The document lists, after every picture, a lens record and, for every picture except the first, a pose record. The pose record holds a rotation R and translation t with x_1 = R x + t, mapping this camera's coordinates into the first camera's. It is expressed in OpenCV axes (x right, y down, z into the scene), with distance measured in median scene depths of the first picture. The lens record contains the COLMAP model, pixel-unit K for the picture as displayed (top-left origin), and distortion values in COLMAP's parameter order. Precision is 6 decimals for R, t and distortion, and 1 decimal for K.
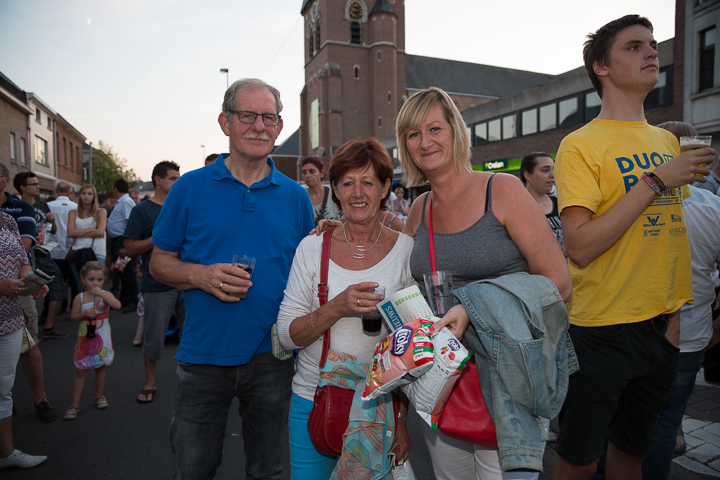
lens RADIAL K [[474.8, 0, 361.3], [0, 474.8, 240.9], [0, 0, 1]] dist [-0.066272, -0.000692]
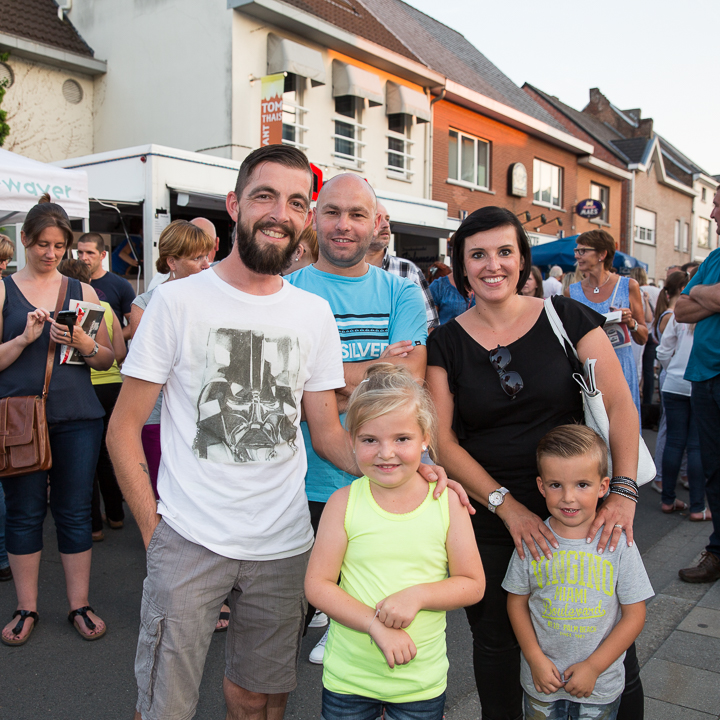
lens RADIAL K [[783.6, 0, 360.0], [0, 783.6, 369.4], [0, 0, 1]] dist [-0.069244, 0.031481]
pose [[0.524317, 0.087293, -0.847037, 0.307344], [-0.068550, 0.995830, 0.060194, 0.034573], [0.848759, 0.026504, 0.528115, -0.442721]]
